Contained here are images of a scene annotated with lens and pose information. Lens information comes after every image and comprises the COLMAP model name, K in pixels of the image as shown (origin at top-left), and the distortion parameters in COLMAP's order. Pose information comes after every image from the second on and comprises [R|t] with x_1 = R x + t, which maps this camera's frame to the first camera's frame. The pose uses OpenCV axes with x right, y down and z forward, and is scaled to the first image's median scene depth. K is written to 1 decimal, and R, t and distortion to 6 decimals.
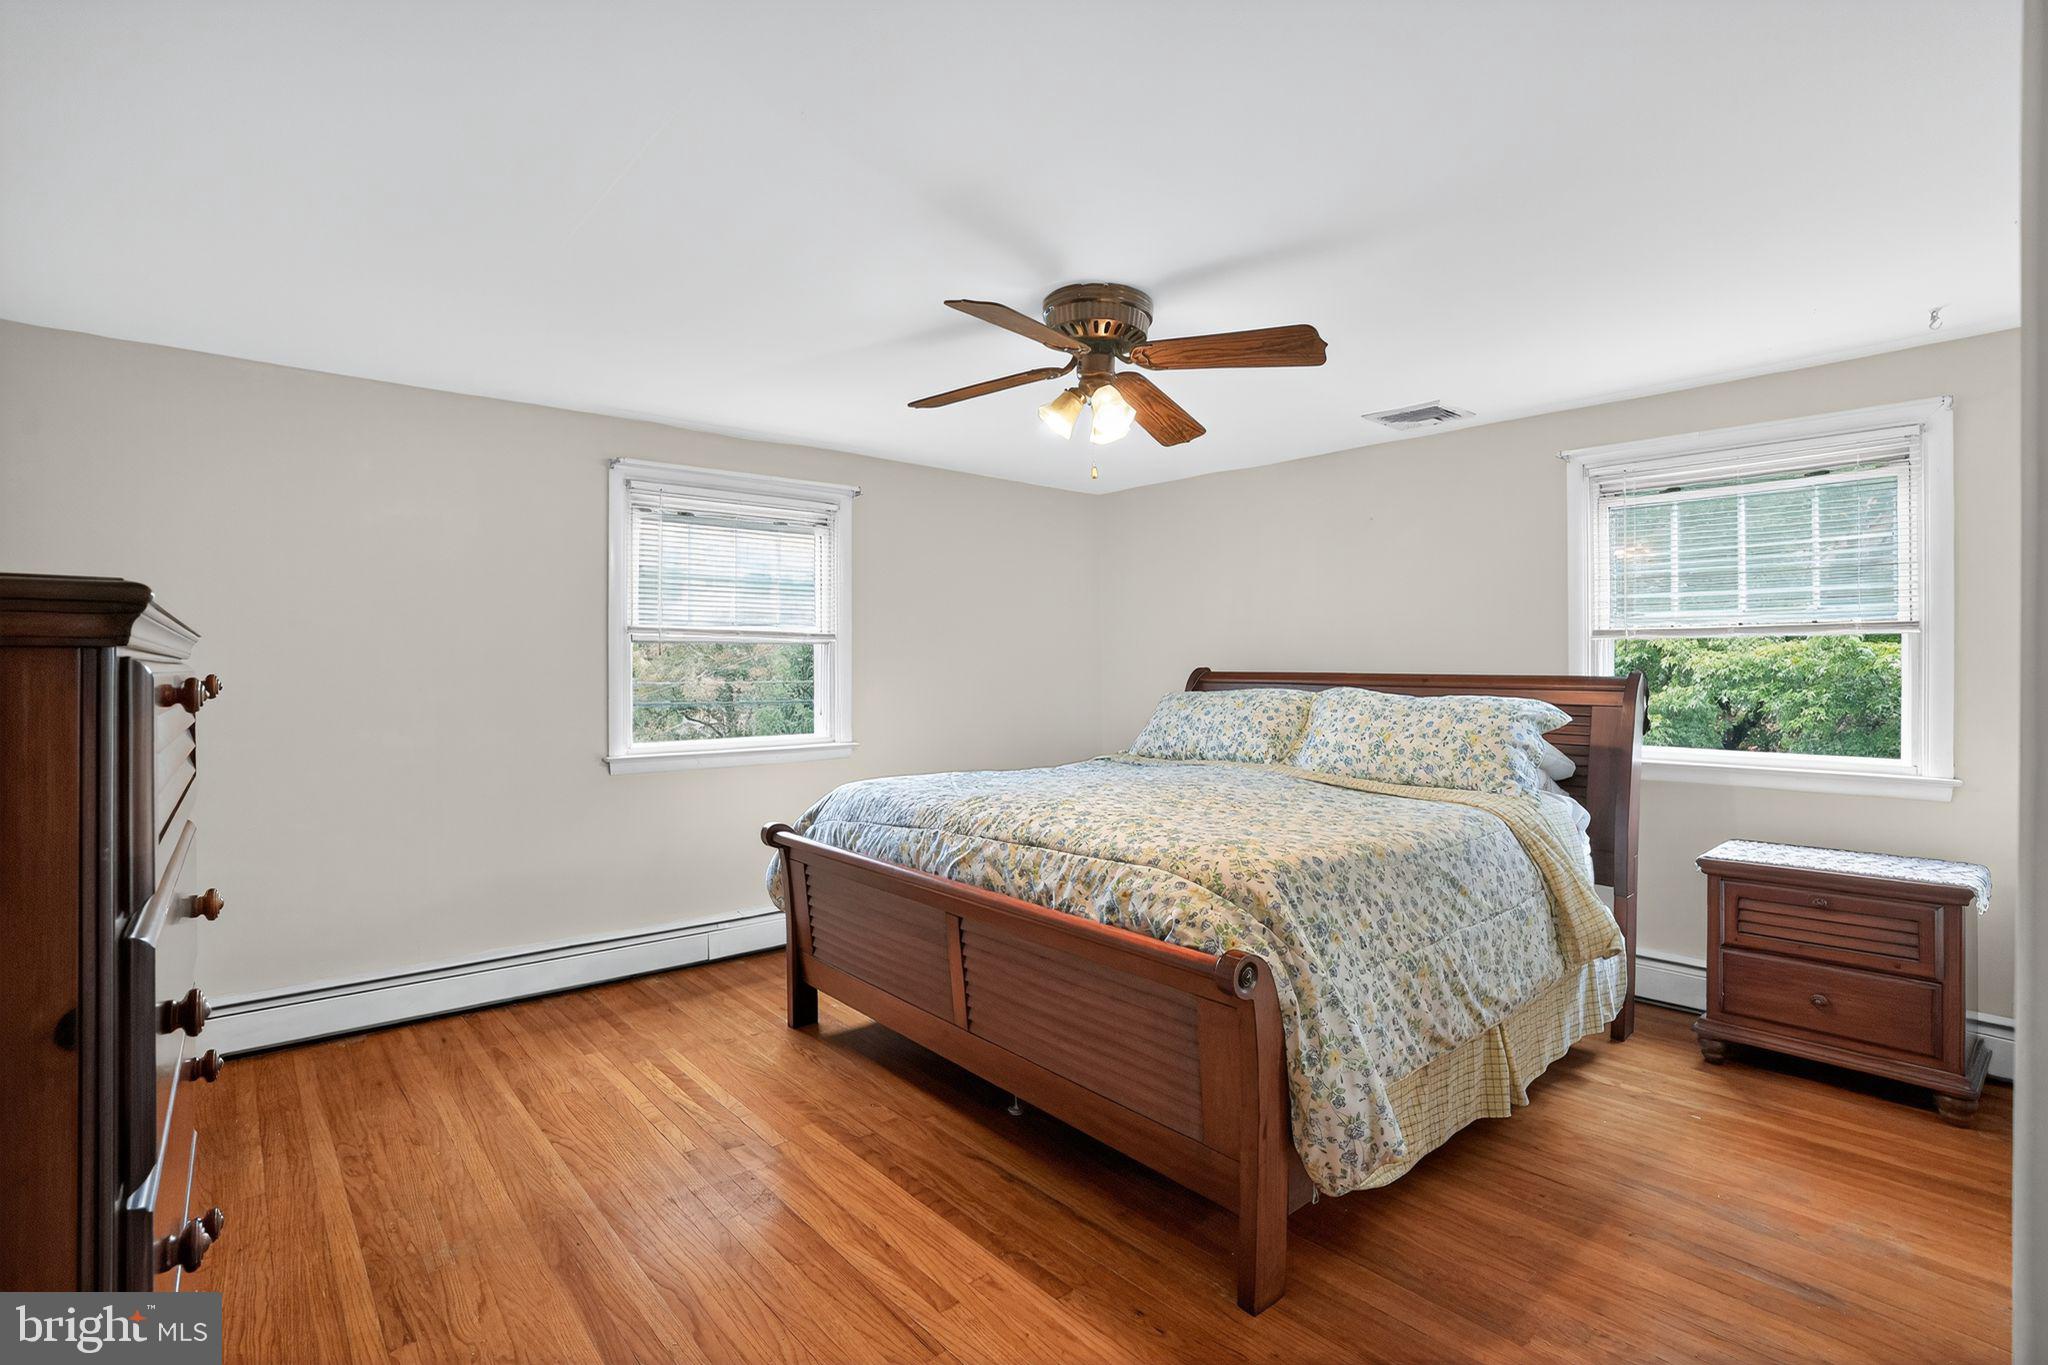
lens RADIAL K [[962.0, 0, 1027.1], [0, 962.0, 675.6], [0, 0, 1]] dist [-0.069839, 0.029909]
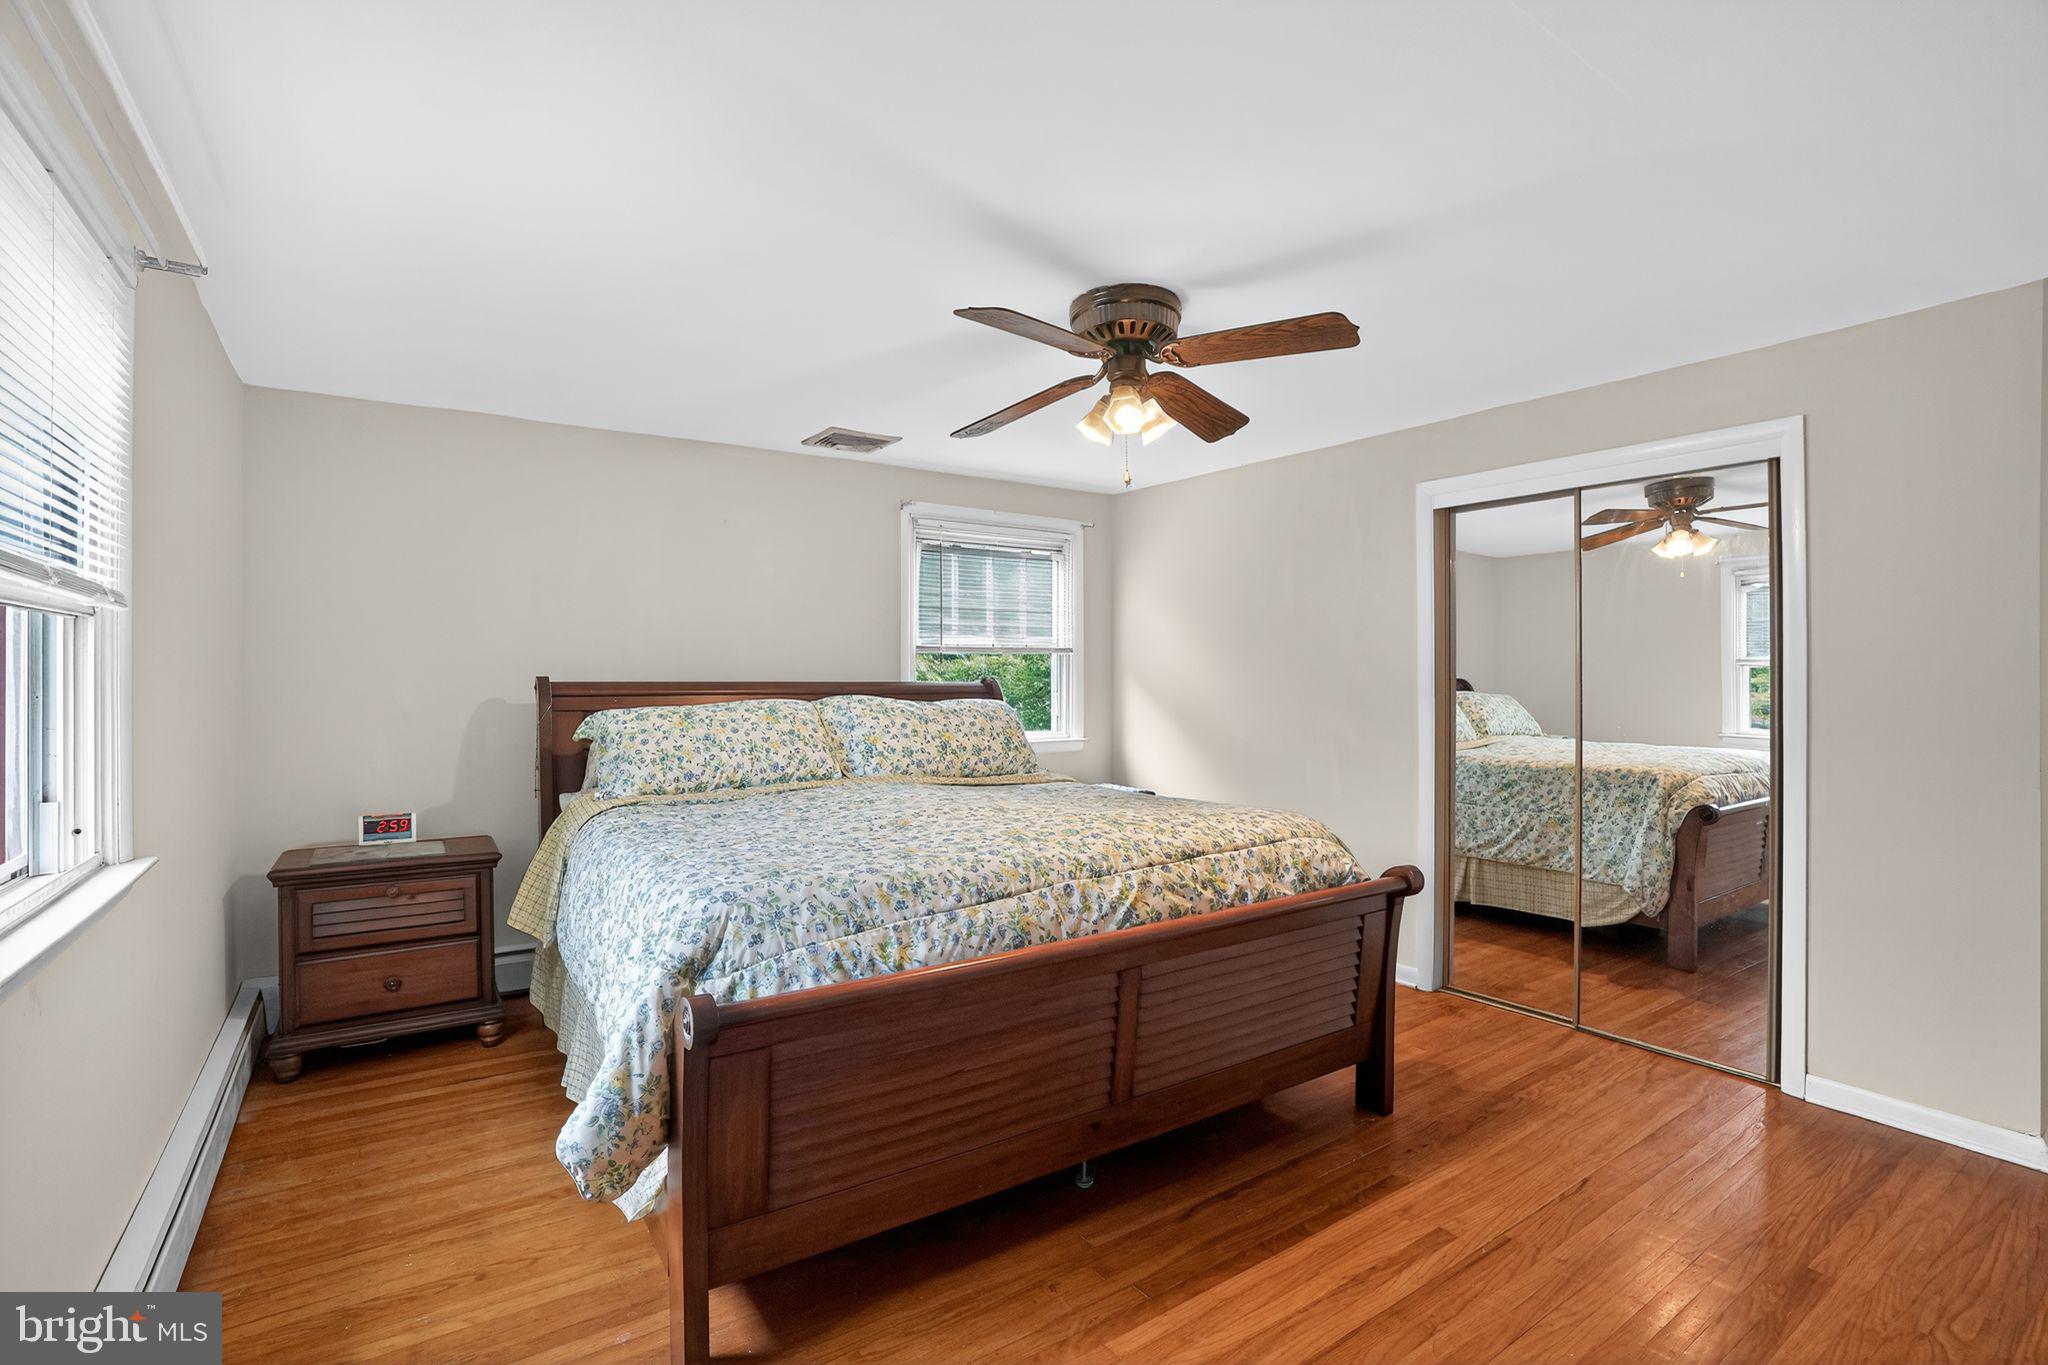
lens RADIAL K [[962.0, 0, 1027.1], [0, 962.0, 675.6], [0, 0, 1]] dist [-0.069839, 0.029909]
pose [[0.111613, 0.001022, 0.993751, -0.884967], [0.010444, 0.999943, -0.002202, -0.005568], [-0.993697, 0.010625, 0.111596, 0.957712]]
